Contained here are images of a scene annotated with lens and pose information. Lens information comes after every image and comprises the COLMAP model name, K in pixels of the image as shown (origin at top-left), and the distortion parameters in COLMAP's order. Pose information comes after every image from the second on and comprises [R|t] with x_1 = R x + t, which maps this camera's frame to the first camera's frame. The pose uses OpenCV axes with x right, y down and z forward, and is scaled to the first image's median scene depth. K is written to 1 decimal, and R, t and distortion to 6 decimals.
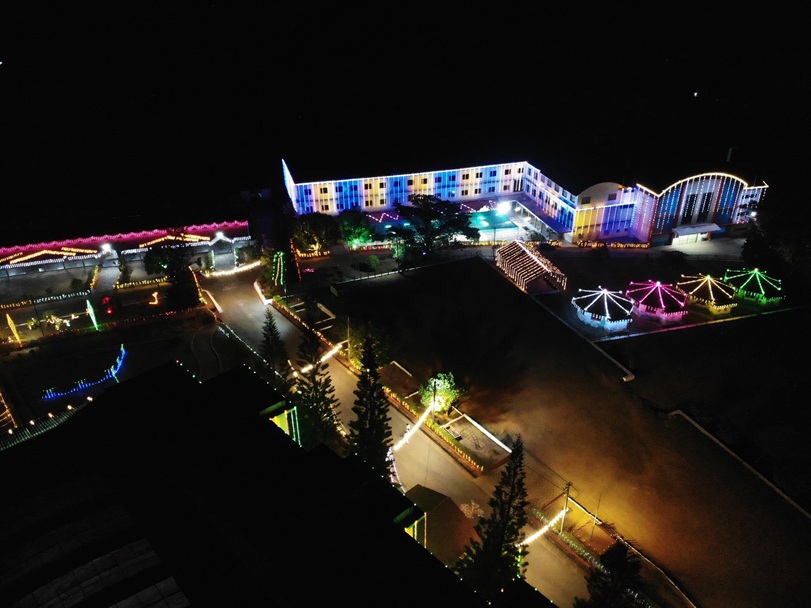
lens RADIAL K [[582.2, 0, 408.9], [0, 582.2, 304.3], [0, 0, 1]] dist [0.096844, -0.225118]
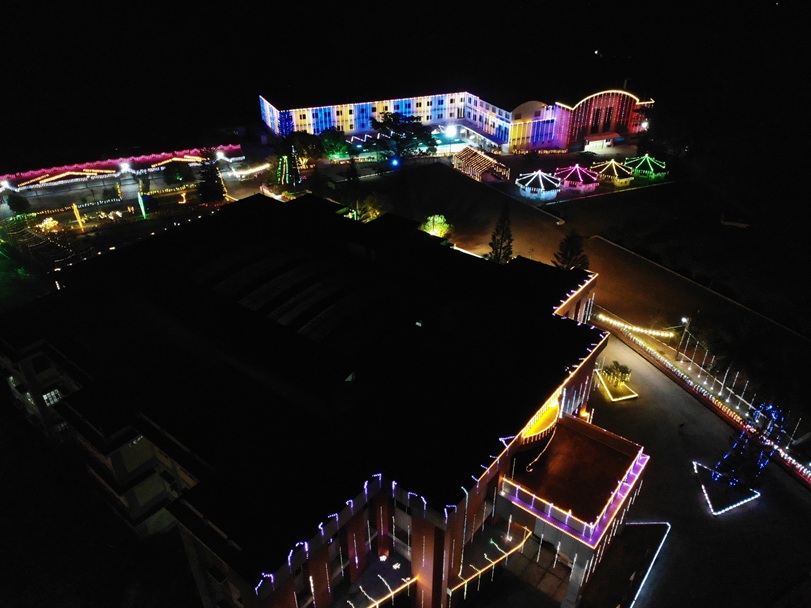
lens RADIAL K [[582.2, 0, 408.9], [0, 582.2, 304.3], [0, 0, 1]] dist [0.096844, -0.225118]
pose [[0.989636, -0.069557, 0.125631, -0.116180], [0.065566, 0.997212, 0.035629, 0.165256], [-0.127759, -0.027023, 0.991437, -0.229851]]
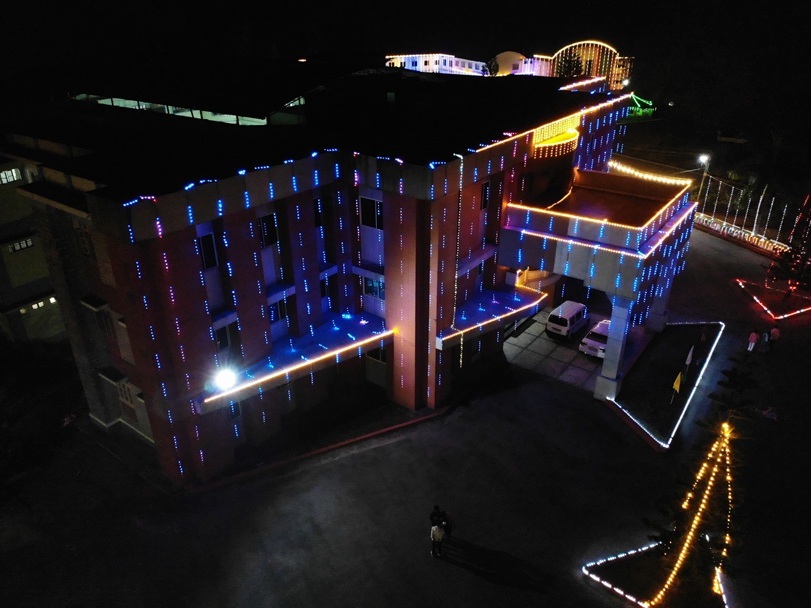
lens RADIAL K [[582.2, 0, 408.9], [0, 582.2, 304.3], [0, 0, 1]] dist [0.096844, -0.225118]
pose [[0.982819, -0.078624, 0.166987, -0.112336], [0.086891, 0.995299, -0.042780, 0.342936], [-0.162839, 0.056555, 0.985031, -0.129977]]
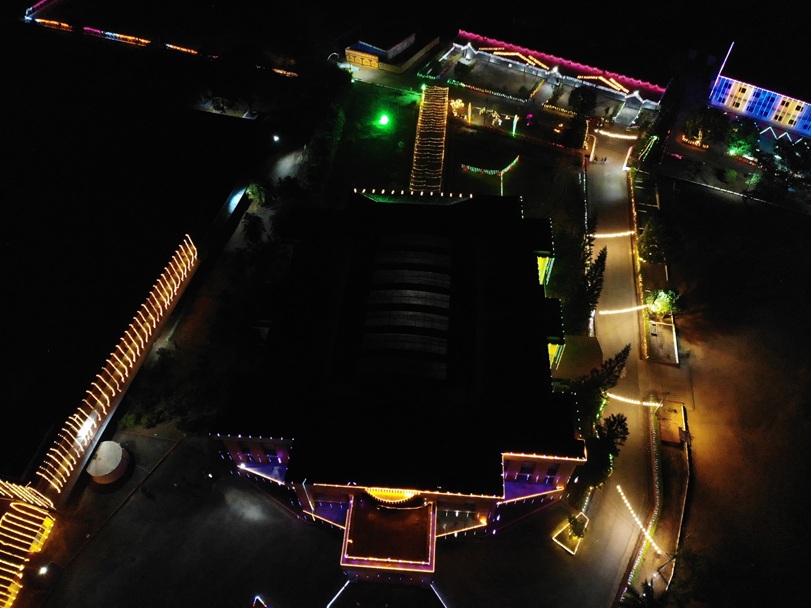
lens RADIAL K [[598.5, 0, 415.5], [0, 598.5, 299.4], [0, 0, 1]] dist [-0.003705, -0.076329]
pose [[0.672972, 0.569934, -0.471469, 0.190118], [-0.365070, 0.810292, 0.458421, -0.169958], [0.643298, -0.136386, 0.753370, -0.267517]]
